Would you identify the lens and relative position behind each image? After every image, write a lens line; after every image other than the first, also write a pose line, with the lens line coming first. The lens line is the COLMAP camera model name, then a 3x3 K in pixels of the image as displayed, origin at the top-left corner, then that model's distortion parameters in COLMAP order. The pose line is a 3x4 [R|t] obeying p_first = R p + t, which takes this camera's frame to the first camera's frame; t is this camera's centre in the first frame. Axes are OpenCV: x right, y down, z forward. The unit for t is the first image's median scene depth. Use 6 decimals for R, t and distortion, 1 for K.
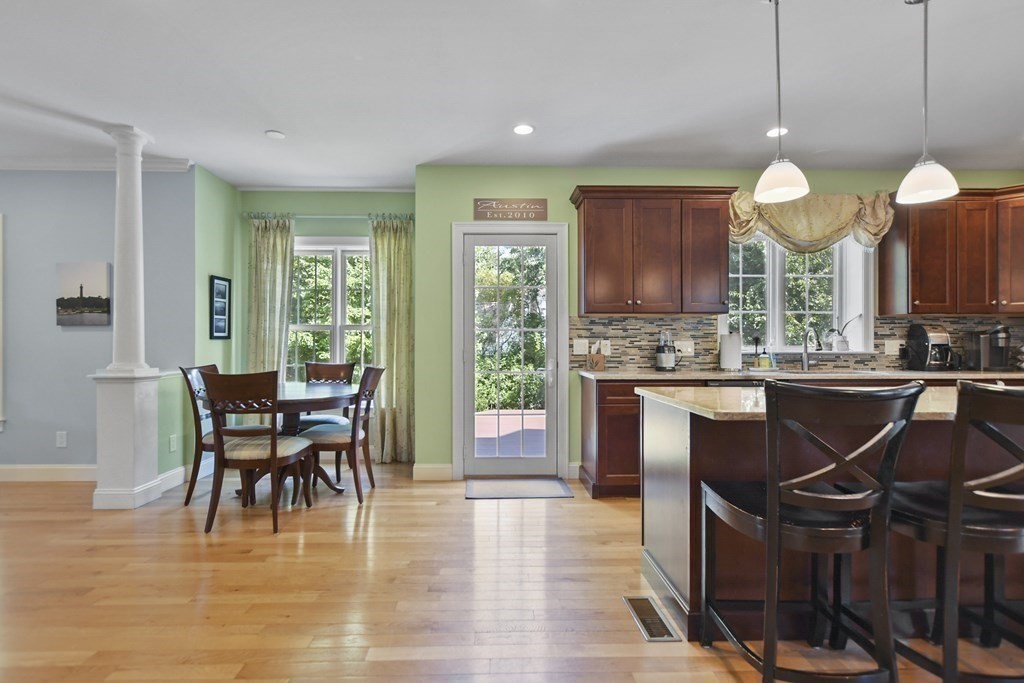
lens RADIAL K [[503.2, 0, 505.7], [0, 503.2, 344.6], [0, 0, 1]] dist [0.001506, 0.001052]
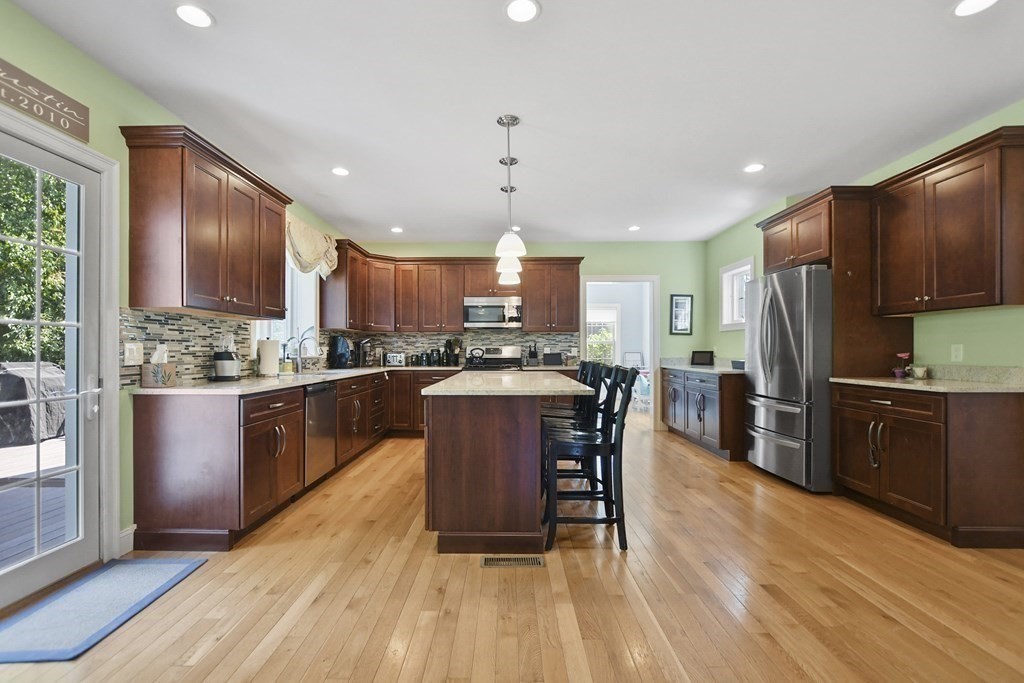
lens RADIAL K [[458.0, 0, 501.9], [0, 458.0, 350.0], [0, 0, 1]] dist [-0.009539, 0.000678]
pose [[0.042777, 0.000695, 0.999084, -0.439968], [0.001343, 0.999999, -0.000754, 0.000535], [-0.999084, 0.001374, 0.042777, 0.485452]]
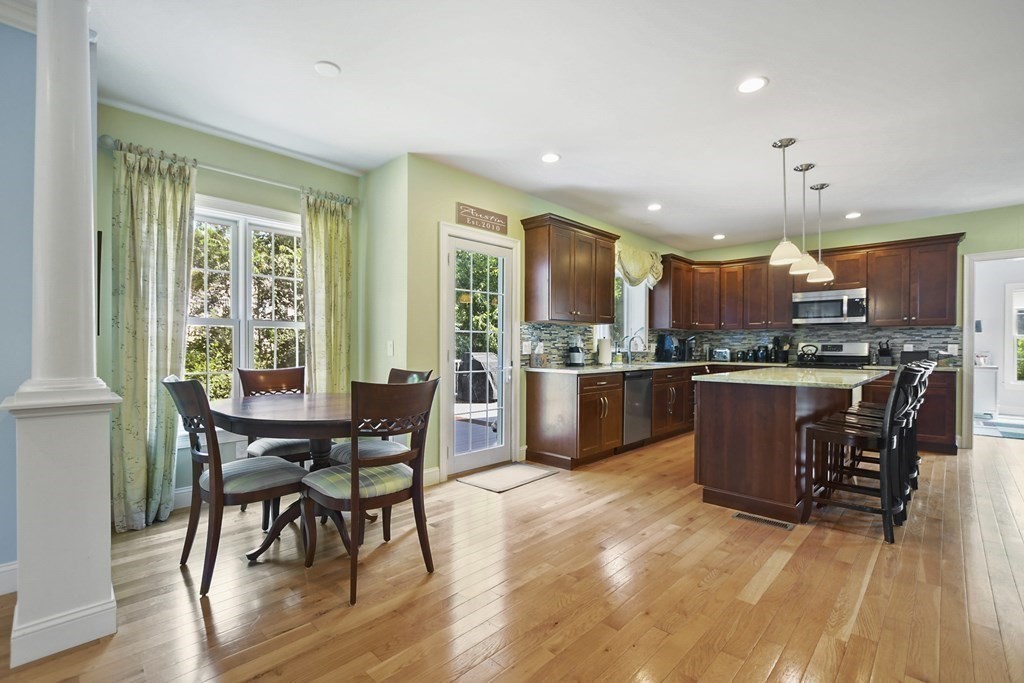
lens RADIAL K [[458.0, 0, 501.9], [0, 458.0, 350.0], [0, 0, 1]] dist [-0.009539, 0.000678]
pose [[0.721497, -0.004109, 0.692405, -0.637552], [-0.003972, 0.999941, 0.010073, -0.001113], [-0.692406, -0.010018, 0.721438, 0.269442]]
